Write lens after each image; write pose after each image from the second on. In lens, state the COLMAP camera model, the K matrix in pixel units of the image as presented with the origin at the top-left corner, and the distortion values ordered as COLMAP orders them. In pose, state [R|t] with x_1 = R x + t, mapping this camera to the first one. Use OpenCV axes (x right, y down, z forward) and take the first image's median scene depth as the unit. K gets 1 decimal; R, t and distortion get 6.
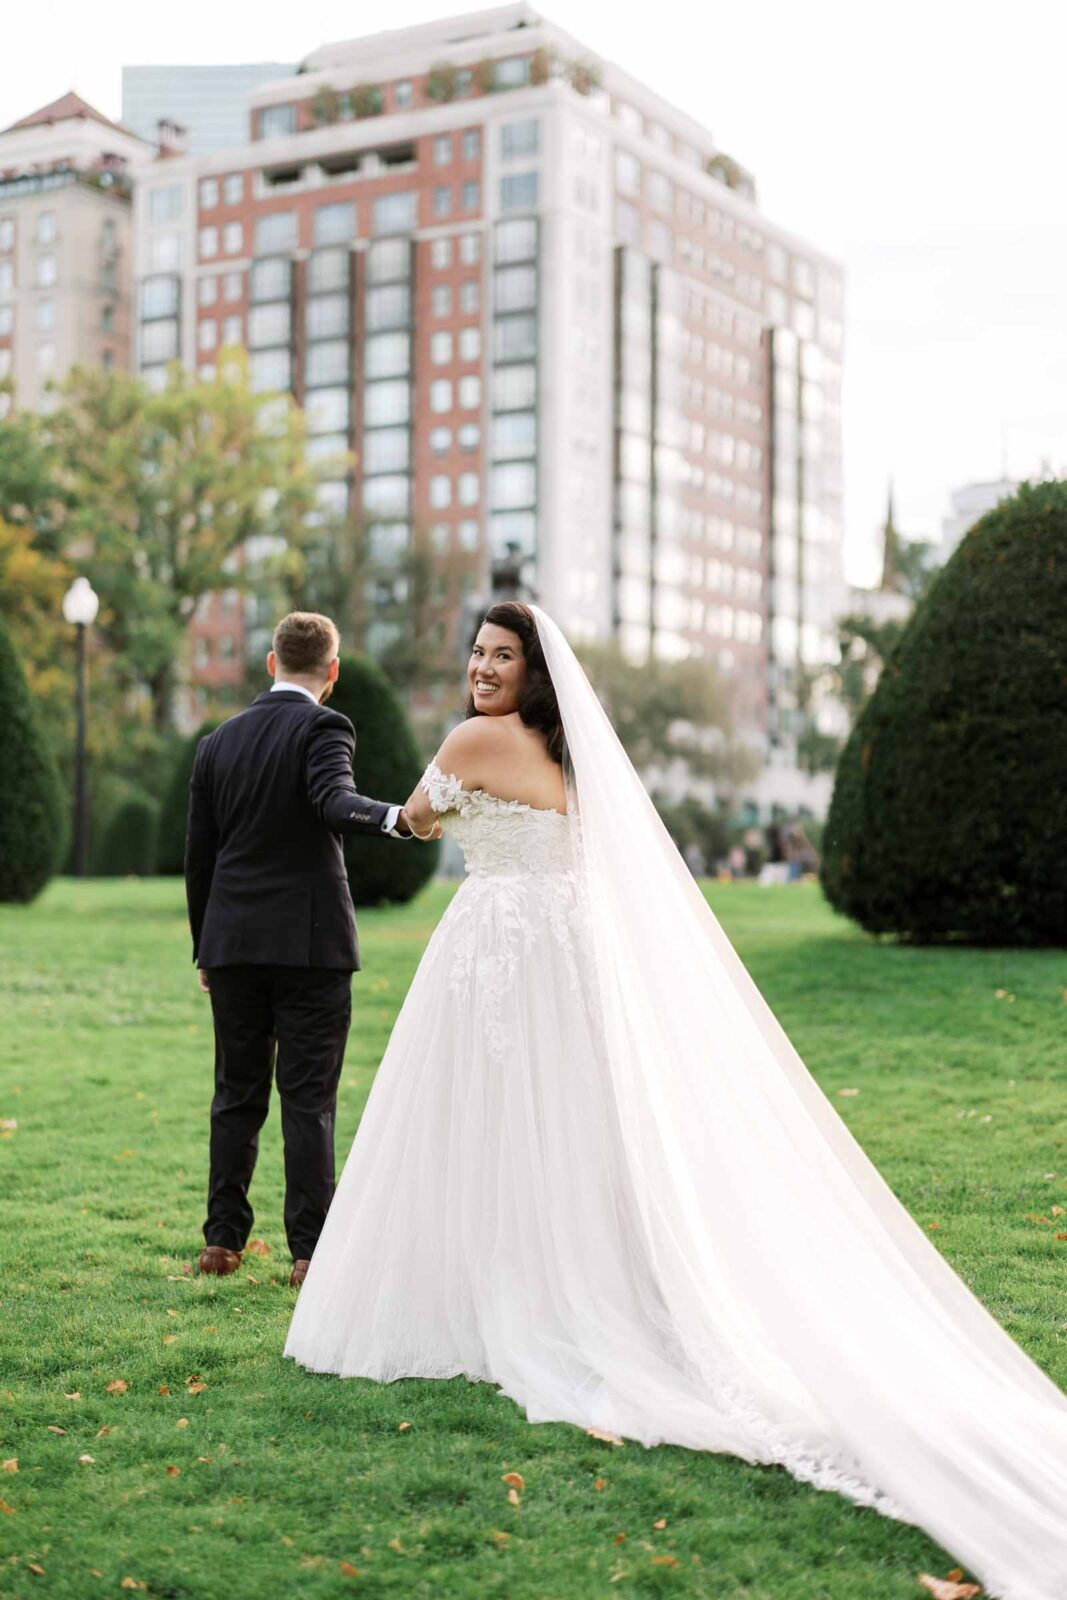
lens RADIAL K [[2880.8, 0, 533.5], [0, 2880.8, 800.0], [0, 0, 1]] dist [-0.081987, -0.306649]
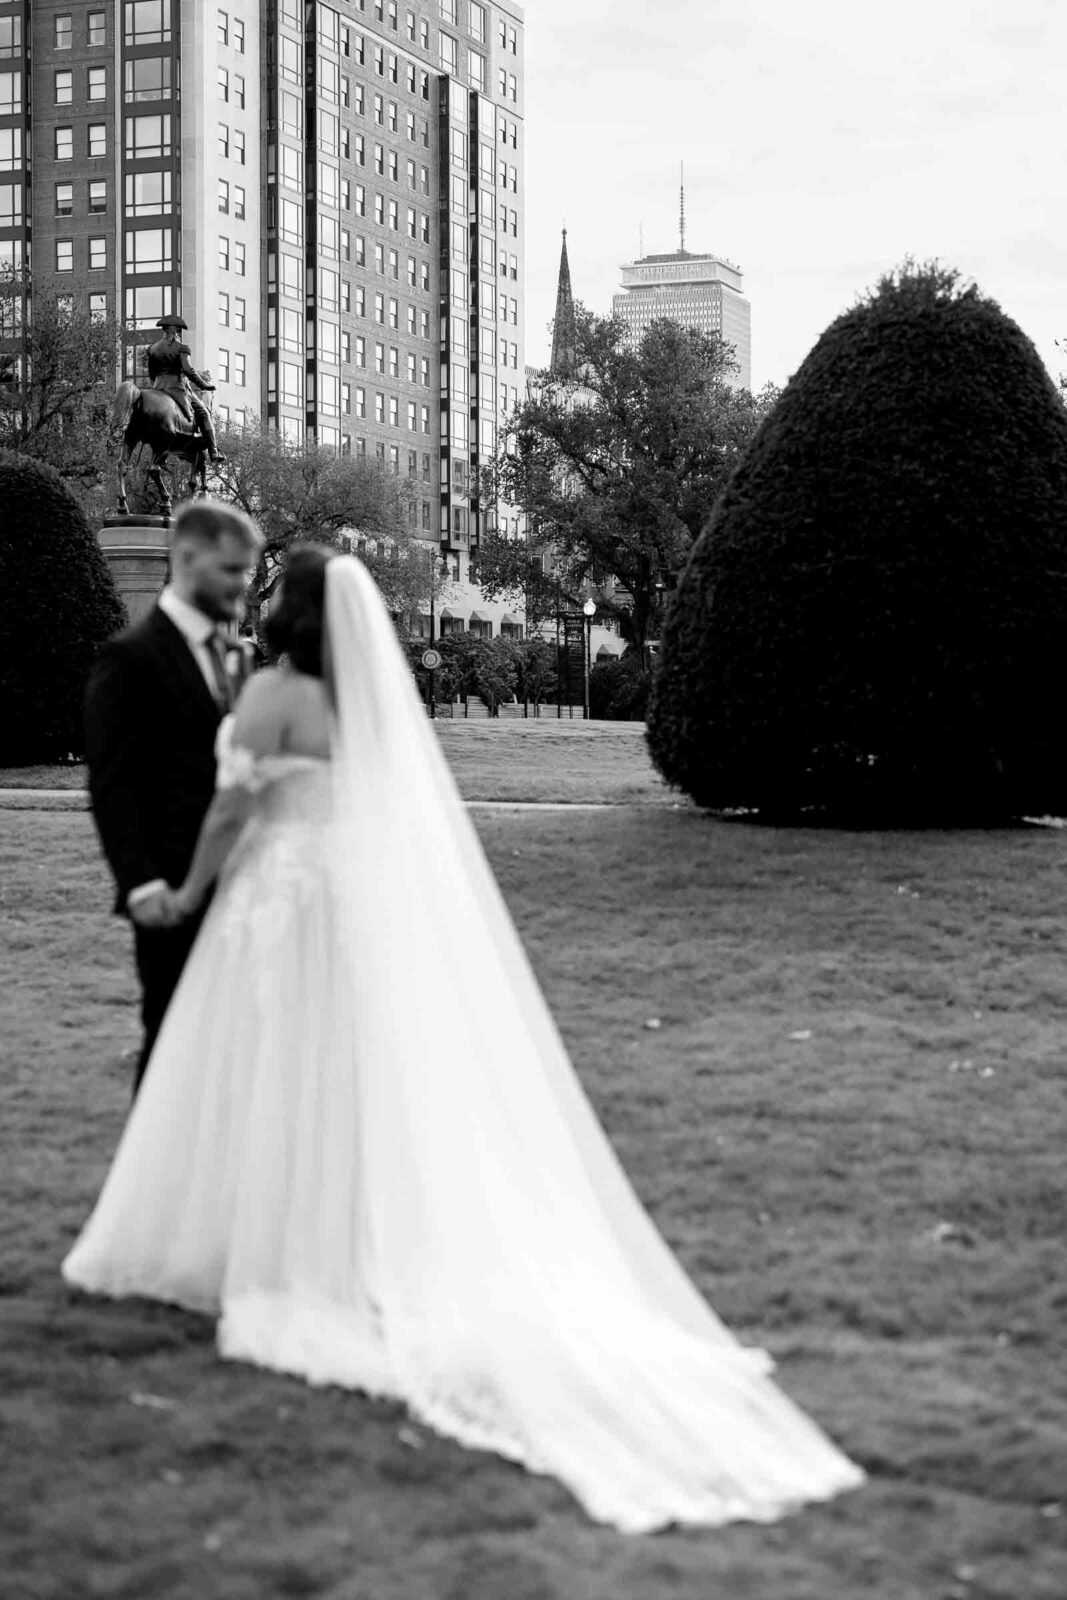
lens RADIAL K [[2880.8, 0, 533.5], [0, 2880.8, 800.0], [0, 0, 1]] dist [-0.081987, -0.306649]
pose [[0.979034, -0.013733, 0.203231, -0.107907], [-0.004118, 0.996186, 0.087153, -0.030264], [-0.203653, -0.086162, 0.975244, 0.180736]]
